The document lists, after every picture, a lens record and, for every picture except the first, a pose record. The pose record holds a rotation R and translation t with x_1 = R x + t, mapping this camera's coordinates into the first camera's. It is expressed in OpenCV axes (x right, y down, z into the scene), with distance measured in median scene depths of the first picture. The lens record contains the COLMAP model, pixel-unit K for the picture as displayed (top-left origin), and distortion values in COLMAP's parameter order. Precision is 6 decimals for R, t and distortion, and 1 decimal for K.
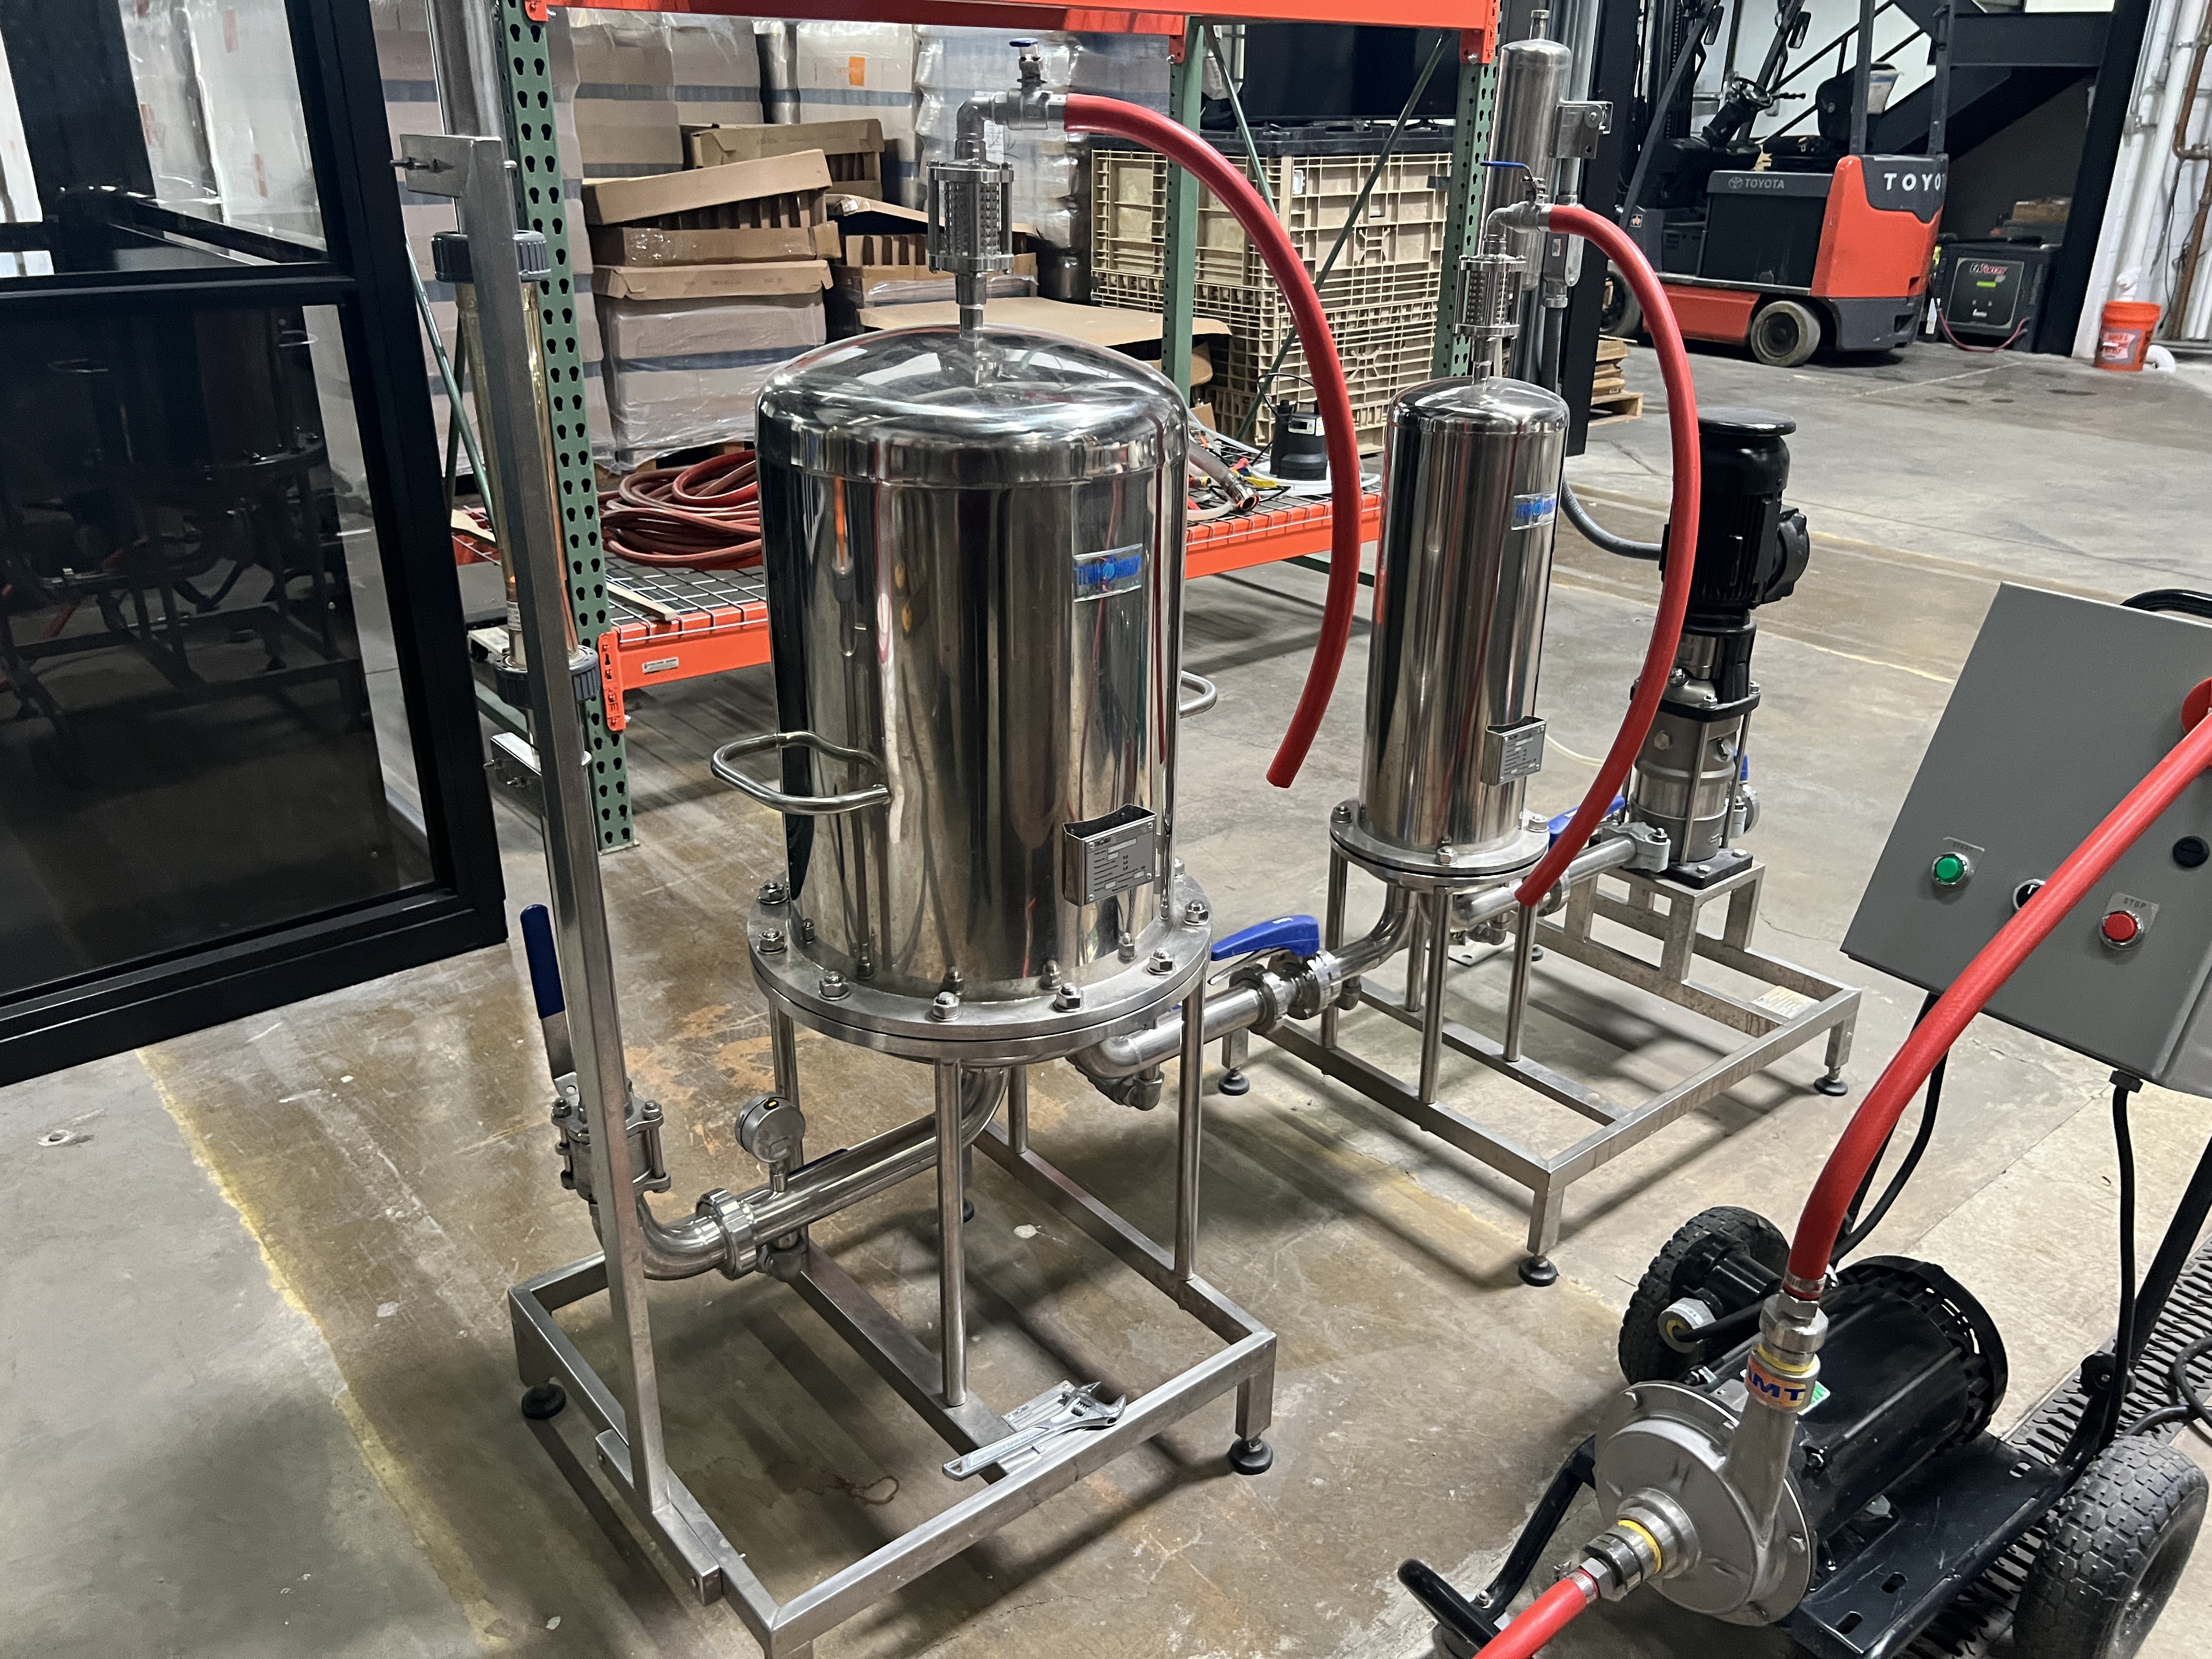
lens RADIAL K [[1685.7, 0, 1106.0], [0, 1685.7, 829.5], [0, 0, 1]] dist [0.056079, -0.068142]
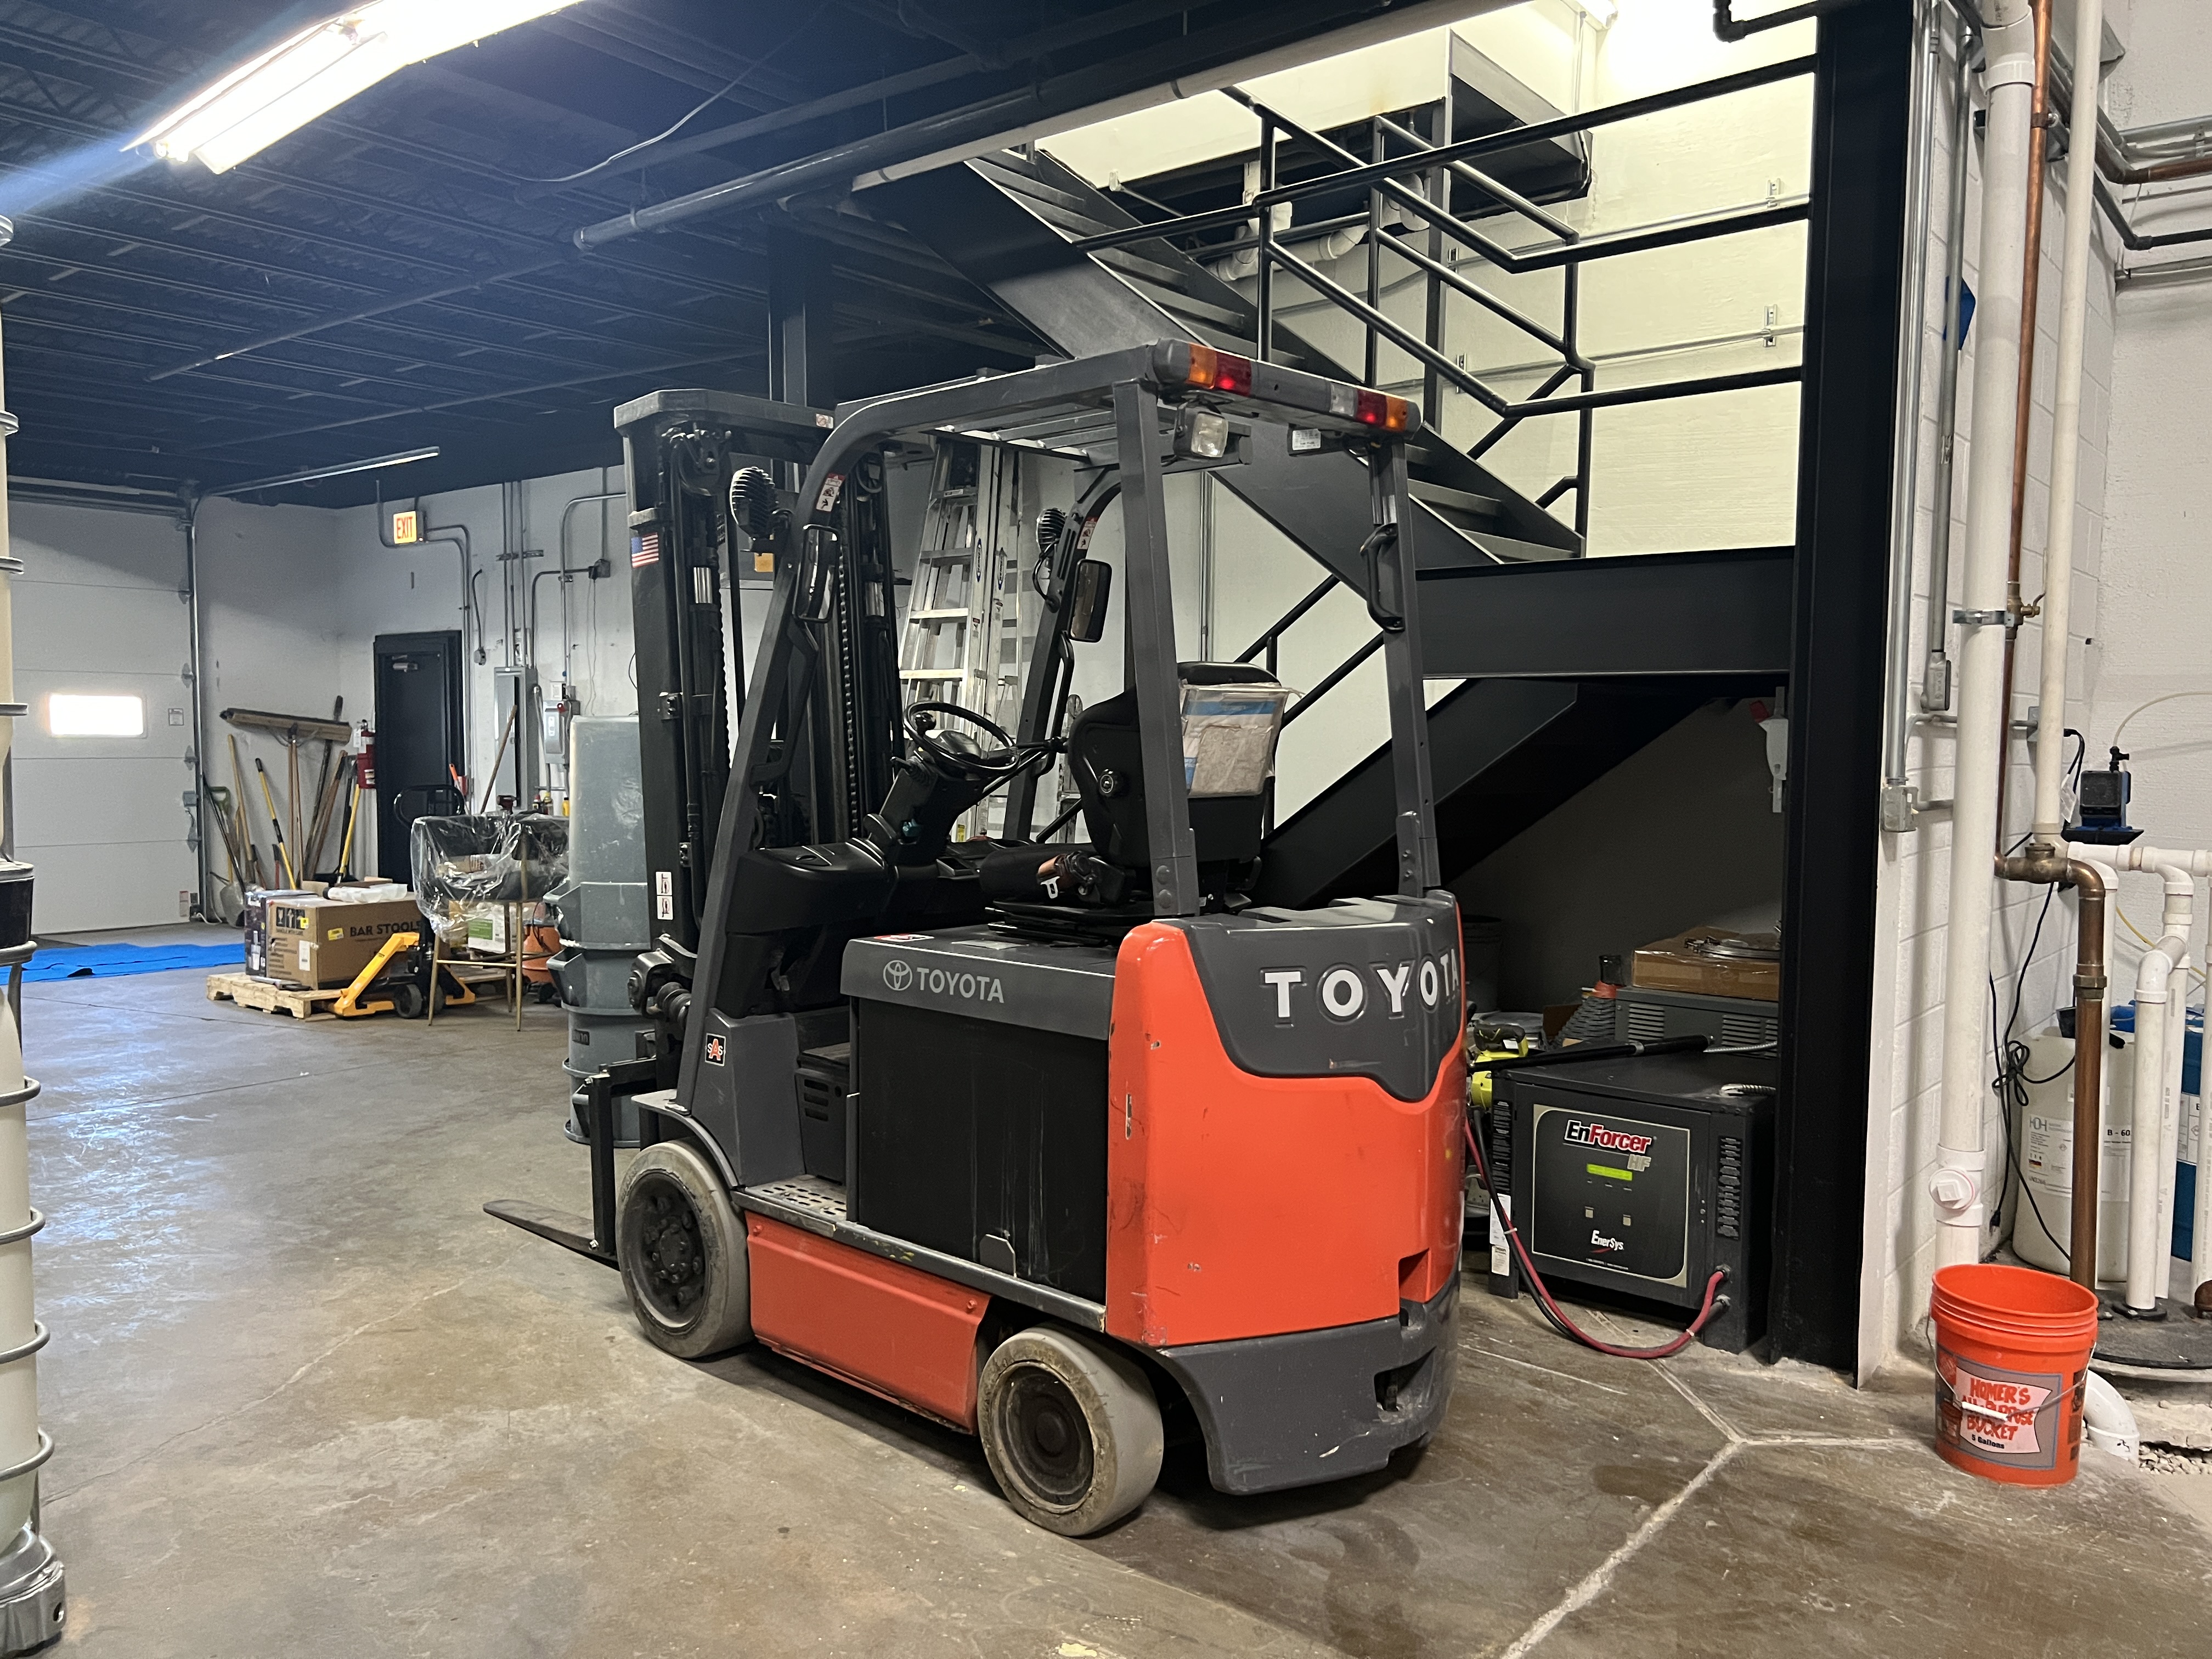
lens RADIAL K [[1685.7, 0, 1106.0], [0, 1685.7, 829.5], [0, 0, 1]] dist [0.056079, -0.068142]
pose [[0.983068, -0.015749, 0.182561, 0.354180], [0.077528, 0.938478, -0.336523, -0.292314], [-0.166030, 0.344979, 0.923809, 0.671795]]
